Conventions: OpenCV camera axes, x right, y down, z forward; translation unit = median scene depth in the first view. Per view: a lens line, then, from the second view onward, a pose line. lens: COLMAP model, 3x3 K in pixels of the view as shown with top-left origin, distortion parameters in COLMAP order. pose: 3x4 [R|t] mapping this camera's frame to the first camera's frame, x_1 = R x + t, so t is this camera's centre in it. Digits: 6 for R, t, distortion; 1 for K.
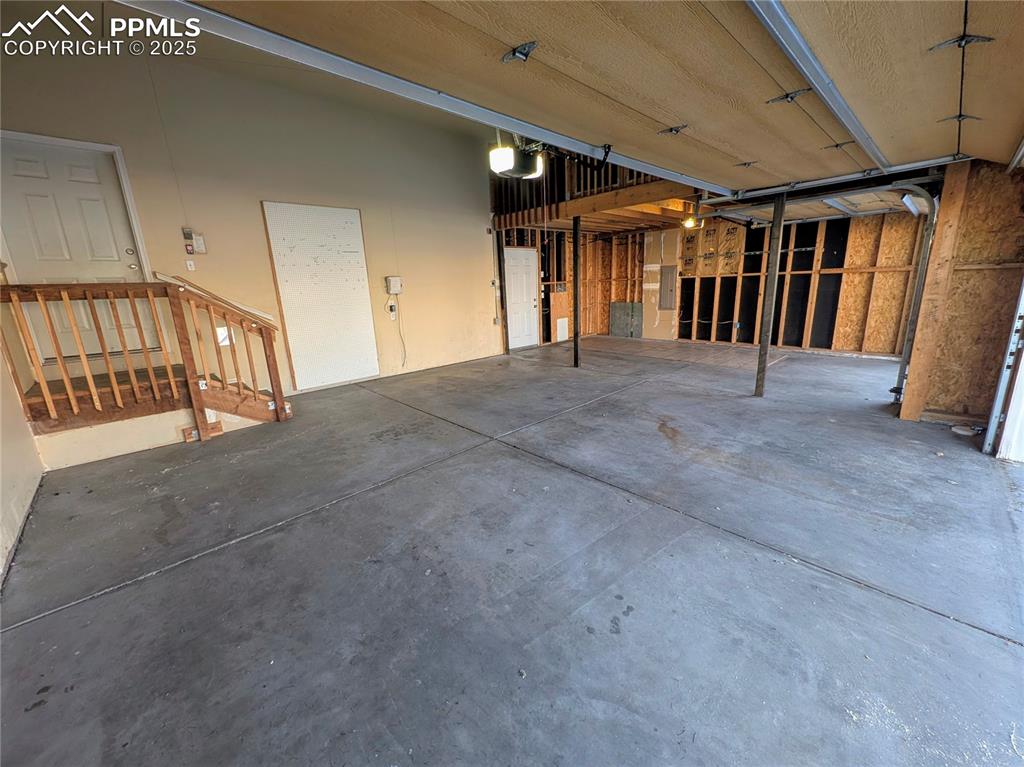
lens RADIAL K [[406.0, 0, 512.0], [0, 406.0, 383.5], [0, 0, 1]] dist [-0.000809, 0.000021]
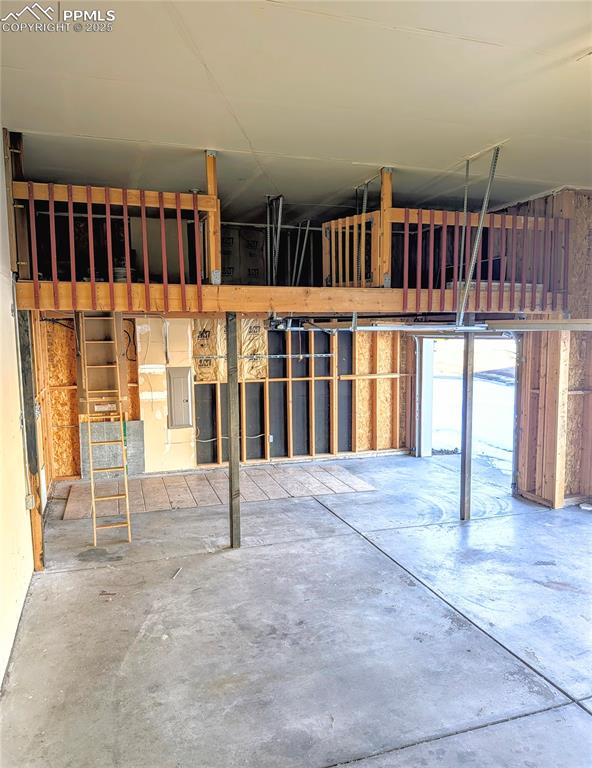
lens RADIAL K [[573.2, 0, 296.0], [0, 573.2, 384.0], [0, 0, 1]] dist [0.000123, -0.000296]
pose [[0.412502, -0.049159, 0.909629, -0.579609], [0.209465, 0.976905, -0.042194, -0.228783], [-0.886548, 0.207941, 0.413272, 0.529693]]
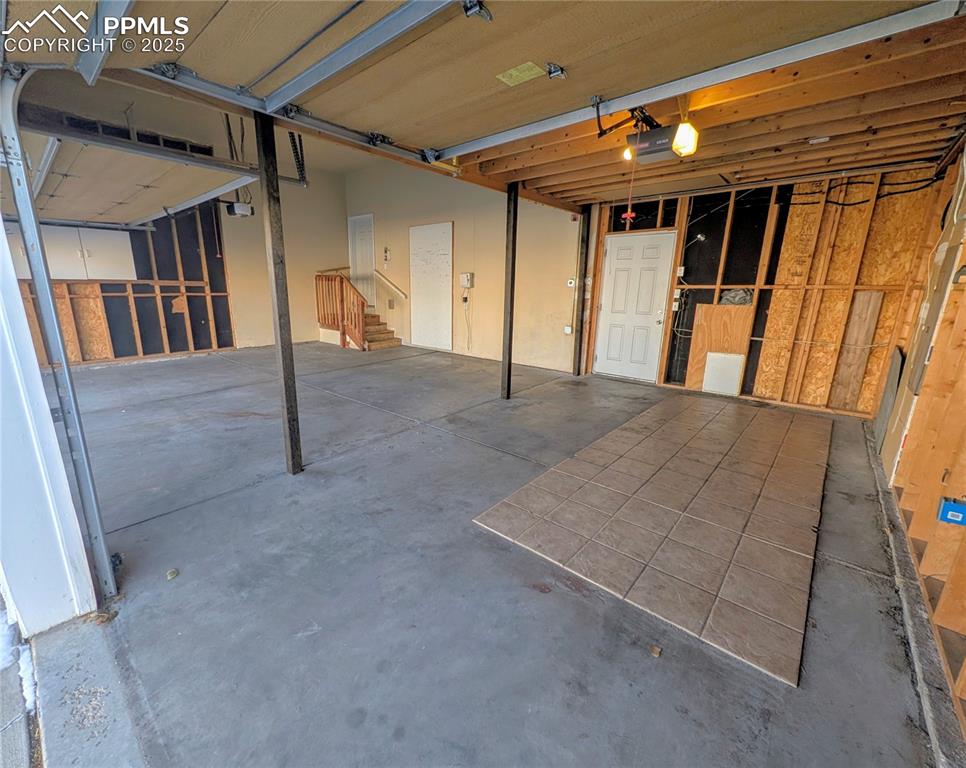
lens RADIAL K [[404.9, 0, 458.1], [0, 404.9, 384.4], [0, 0, 1]] dist [-0.001513, -0.000142]
pose [[0.071501, 0.276499, -0.958351, 0.874619], [-0.251802, 0.934693, 0.250887, -0.233332], [0.965134, 0.223376, 0.136455, 0.827044]]
